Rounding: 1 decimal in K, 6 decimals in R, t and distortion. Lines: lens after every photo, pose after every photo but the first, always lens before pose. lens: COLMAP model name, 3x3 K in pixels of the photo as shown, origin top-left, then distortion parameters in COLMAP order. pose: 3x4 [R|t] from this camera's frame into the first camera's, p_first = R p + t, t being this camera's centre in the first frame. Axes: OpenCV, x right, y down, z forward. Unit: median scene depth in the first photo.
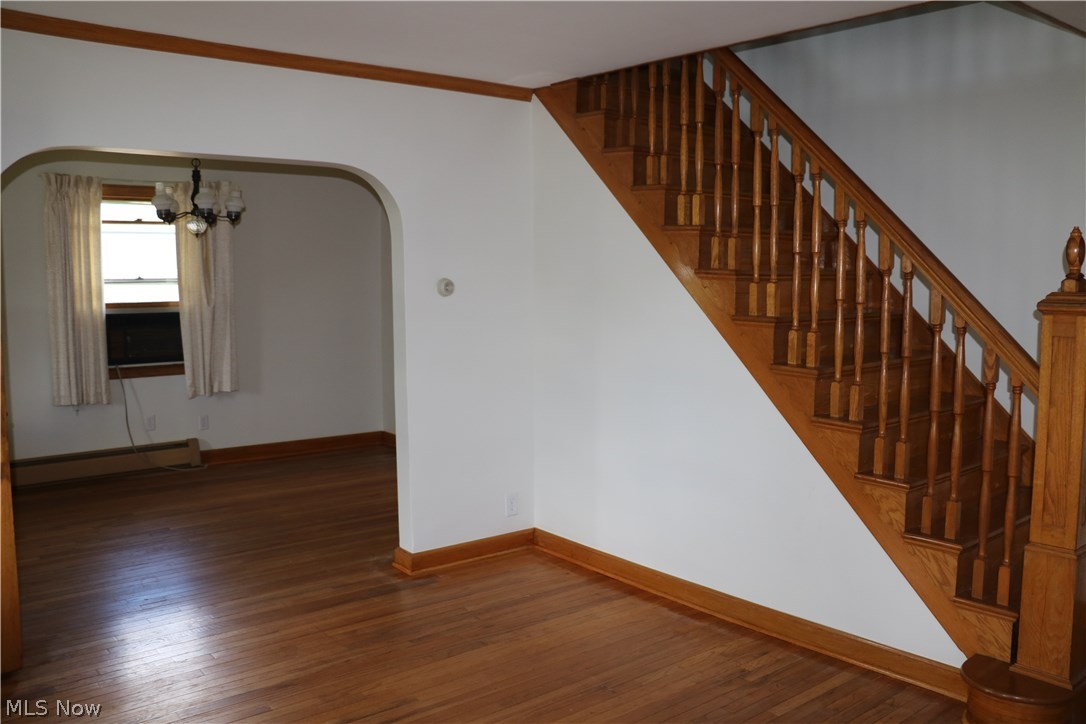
lens RADIAL K [[900.0, 0, 539.2], [0, 900.0, 367.9], [0, 0, 1]] dist [-0.125989, 0.017034]
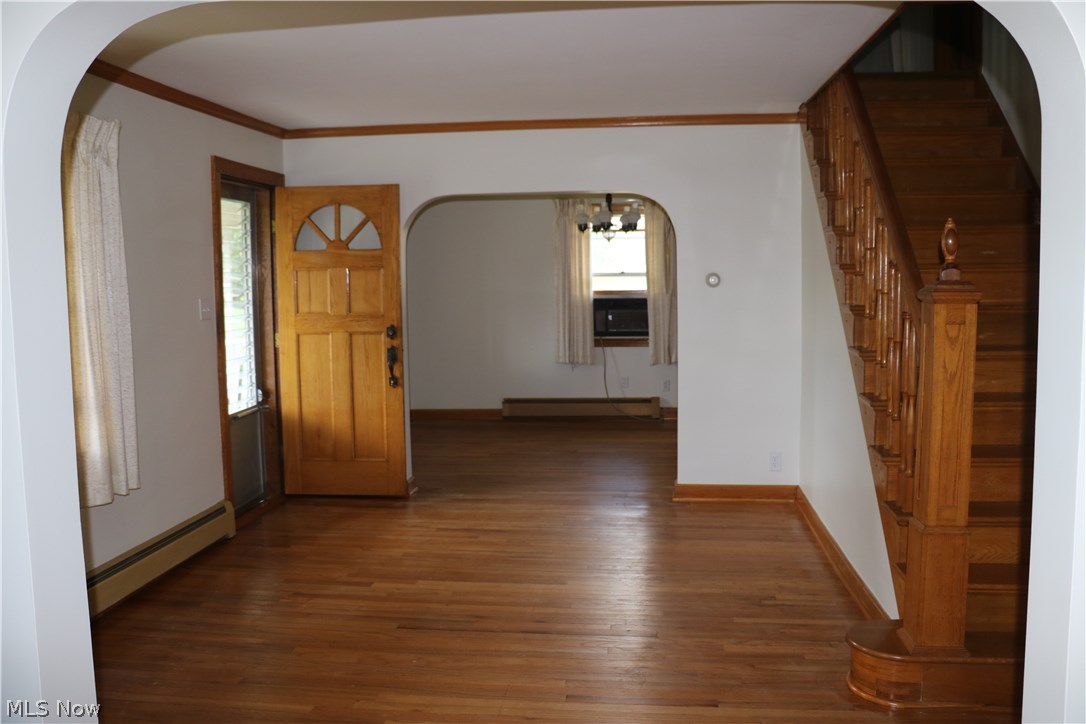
lens RADIAL K [[900.0, 0, 544.1], [0, 900.0, 361.3], [0, 0, 1]] dist [-0.125989, 0.017034]
pose [[0.702275, 0.060923, -0.709294, 0.451498], [-0.061091, 0.997814, 0.025219, 0.005429], [0.709280, 0.025621, 0.704461, -0.043712]]
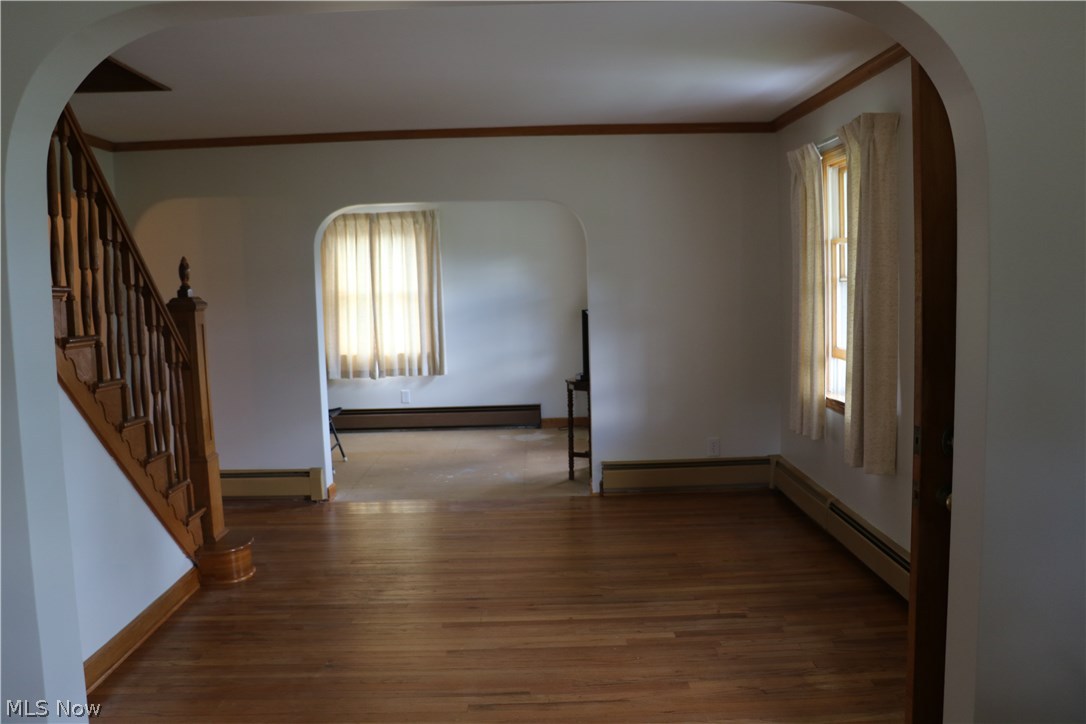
lens RADIAL K [[900.0, 0, 539.5], [0, 900.0, 358.9], [0, 0, 1]] dist [-0.125989, 0.017034]
pose [[-0.780598, -0.031919, 0.624217, -0.399871], [0.091665, 0.982051, 0.164846, -0.080706], [-0.618275, 0.185897, -0.763661, 0.810784]]
